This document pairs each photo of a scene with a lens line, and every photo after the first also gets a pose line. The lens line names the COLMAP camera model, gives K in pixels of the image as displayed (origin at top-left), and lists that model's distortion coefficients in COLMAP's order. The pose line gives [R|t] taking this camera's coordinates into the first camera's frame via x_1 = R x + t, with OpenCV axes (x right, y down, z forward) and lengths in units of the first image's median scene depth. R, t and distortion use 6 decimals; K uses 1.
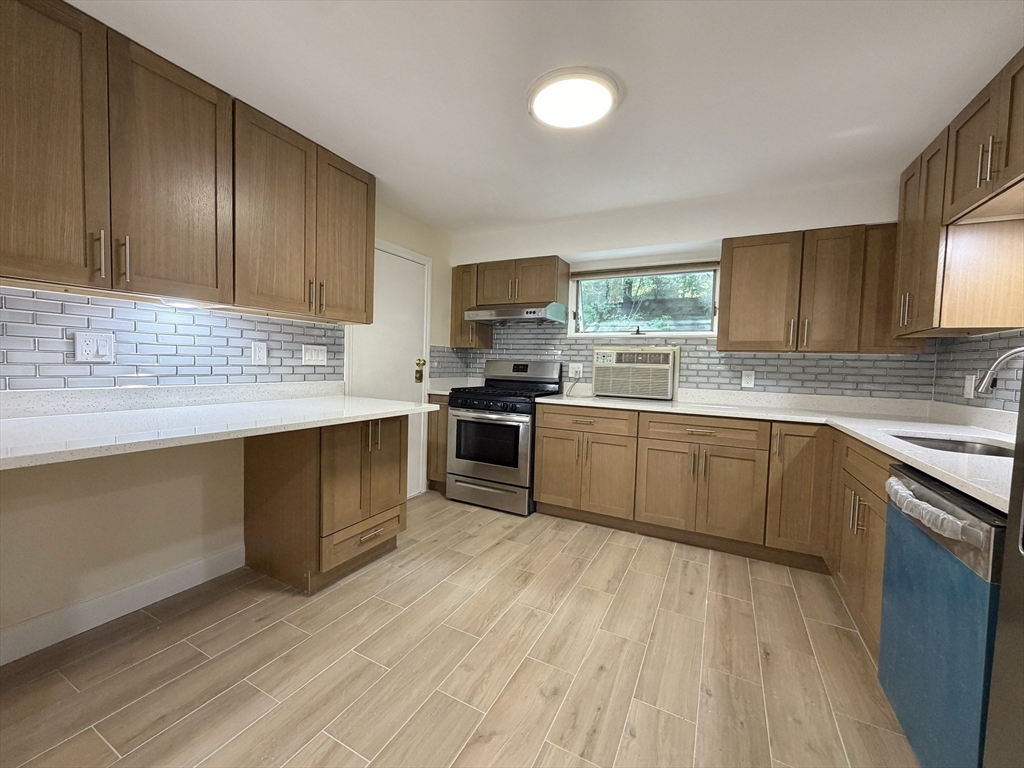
lens RADIAL K [[409.6, 0, 507.9], [0, 409.6, 384.4], [0, 0, 1]] dist [-0.002861, 0.000915]
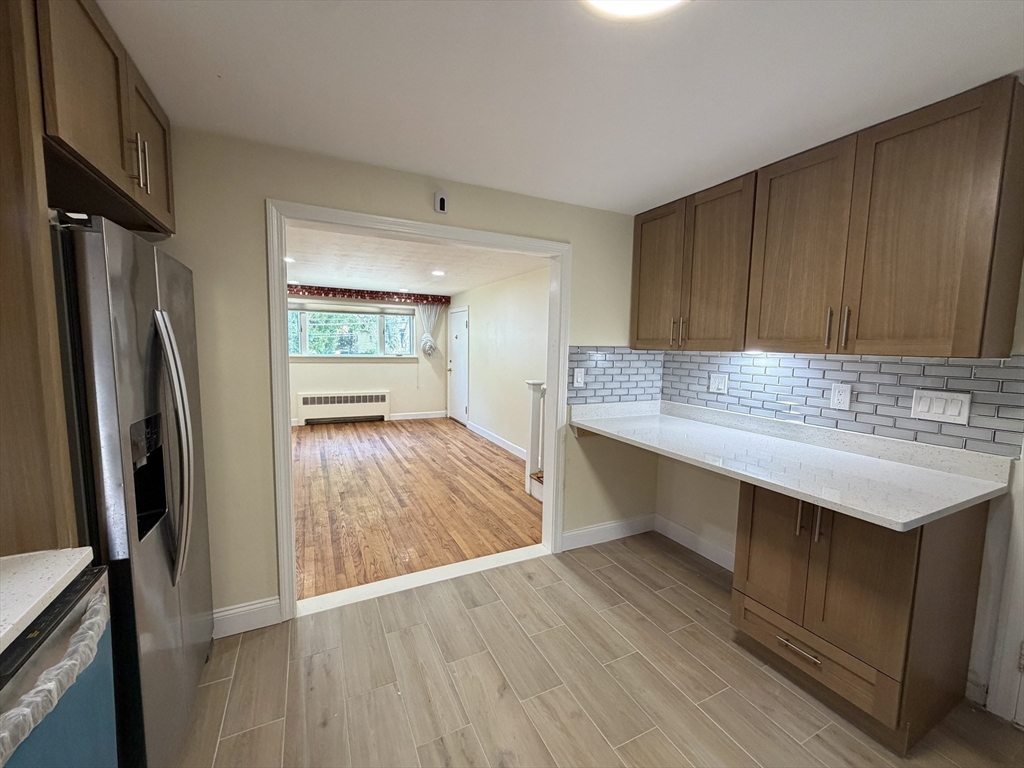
lens RADIAL K [[409.6, 0, 509.3], [0, 409.6, 382.7], [0, 0, 1]] dist [-0.002861, 0.000915]
pose [[-0.590025, 0.034227, -0.806659, 0.464182], [-0.077572, 0.992076, 0.098833, -0.118819], [0.803650, 0.120888, -0.582695, 0.809333]]
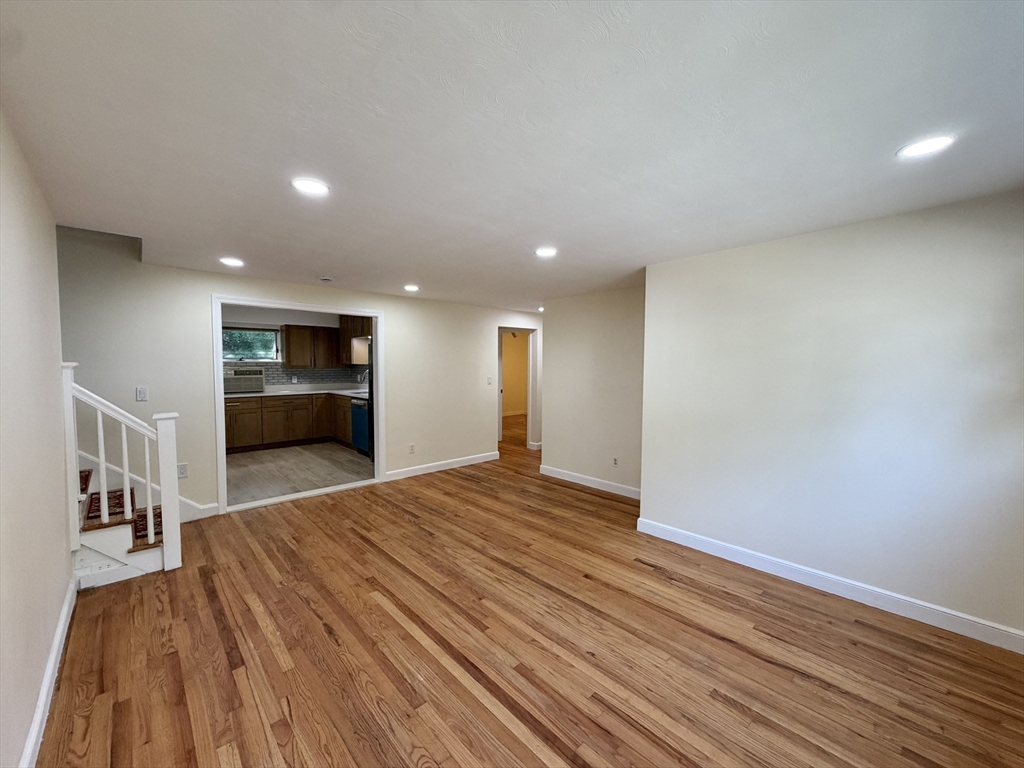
lens RADIAL K [[409.6, 0, 511.2], [0, 409.6, 386.0], [0, 0, 1]] dist [-0.002861, 0.000915]
pose [[0.329965, -0.082861, 0.940350, -1.475856], [0.052610, 0.996206, 0.069322, -0.086066], [-0.942526, 0.026598, 0.333072, -1.185198]]
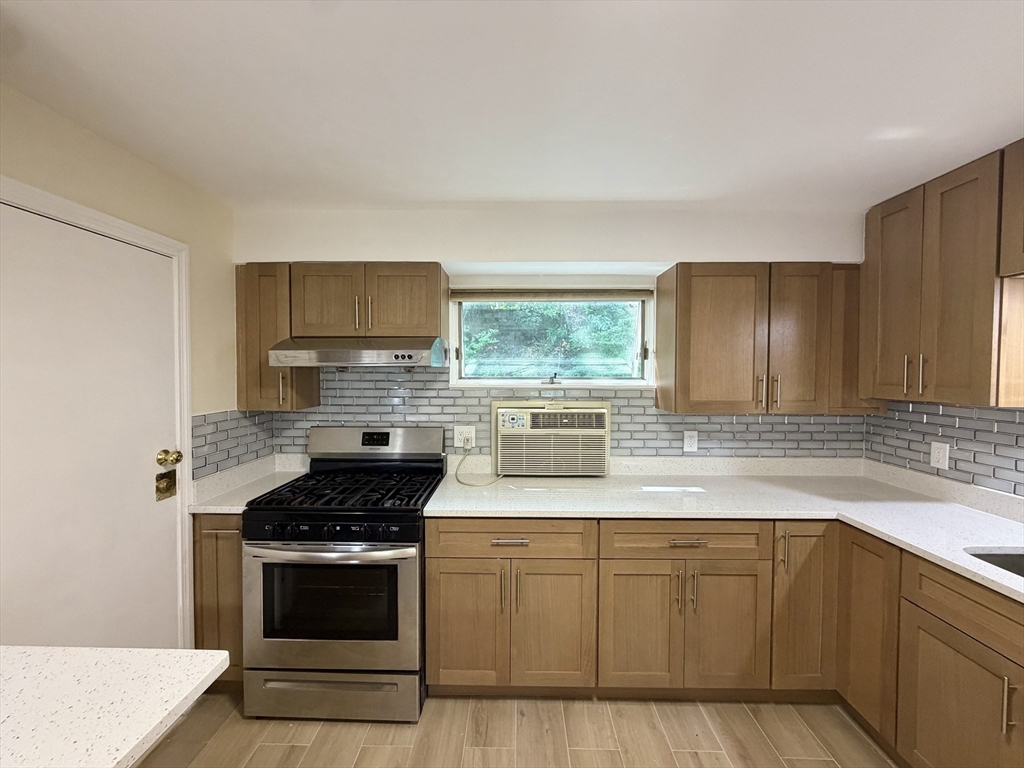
lens RADIAL K [[409.6, 0, 508.6], [0, 409.6, 382.7], [0, 0, 1]] dist [-0.002861, 0.000915]
pose [[0.893358, -0.040486, 0.447518, -0.088773], [0.046246, 0.998928, -0.001948, -0.161124], [-0.446960, 0.022436, 0.894273, 0.509460]]
